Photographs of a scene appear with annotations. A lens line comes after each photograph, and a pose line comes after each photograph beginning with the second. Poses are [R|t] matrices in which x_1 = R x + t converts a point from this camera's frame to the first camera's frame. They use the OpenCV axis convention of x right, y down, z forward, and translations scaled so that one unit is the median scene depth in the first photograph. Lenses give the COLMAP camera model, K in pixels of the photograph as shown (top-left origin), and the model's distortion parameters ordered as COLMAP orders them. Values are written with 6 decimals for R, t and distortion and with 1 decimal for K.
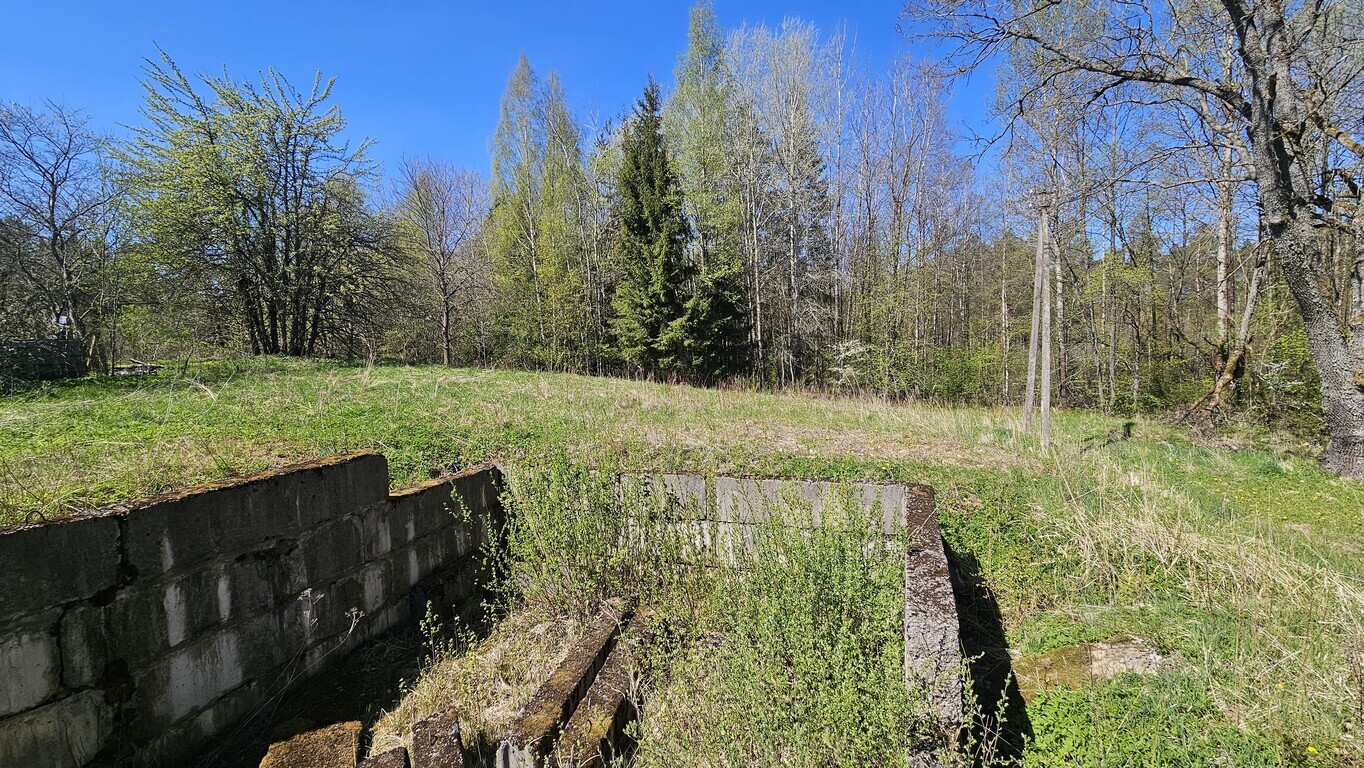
lens RADIAL K [[557.8, 0, 681.2], [0, 557.8, 388.2], [0, 0, 1]] dist [0.000898, 0.000708]
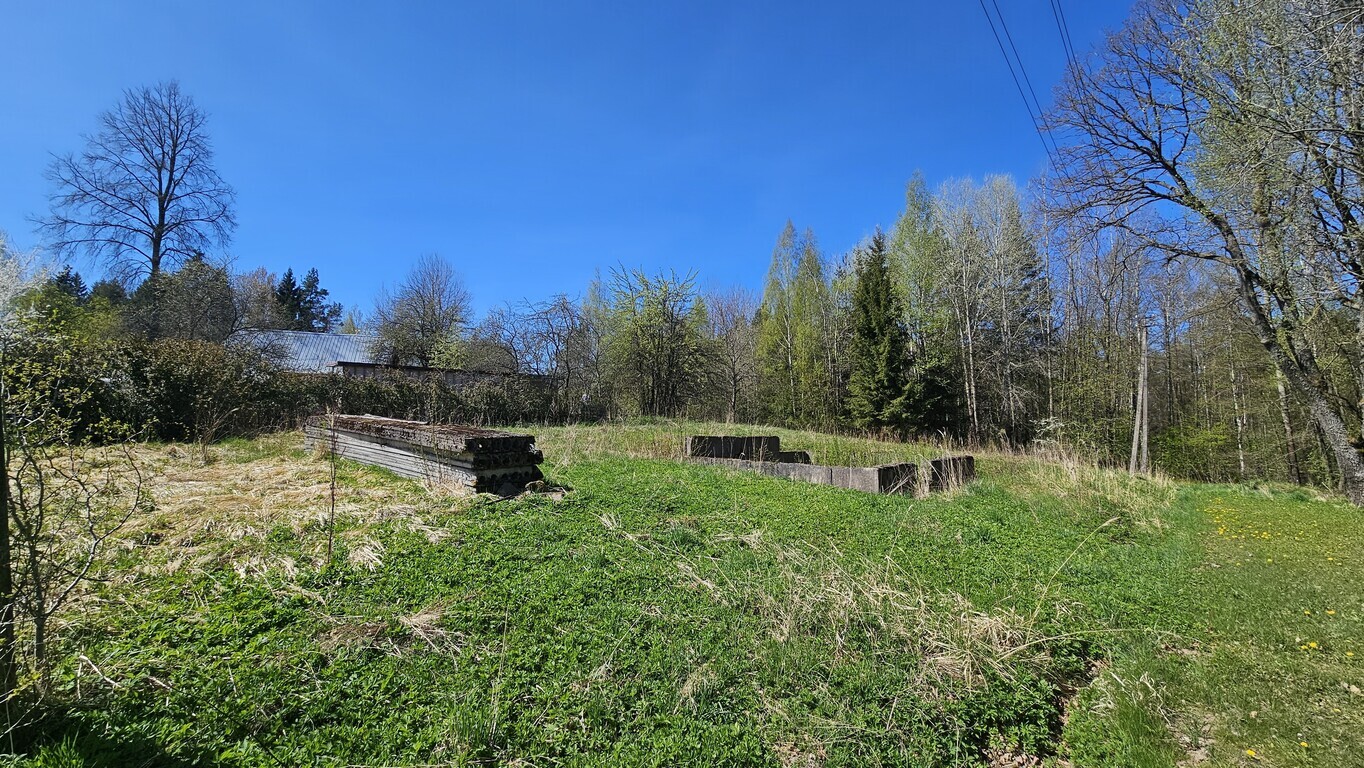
lens RADIAL K [[557.9, 0, 680.7], [0, 557.9, 390.4], [0, 0, 1]] dist [-0.002277, 0.000424]
pose [[0.920253, 0.001118, -0.391322, 0.038129], [-0.054871, 0.990485, -0.126208, 0.056228], [0.387457, 0.137615, 0.911558, -0.435414]]
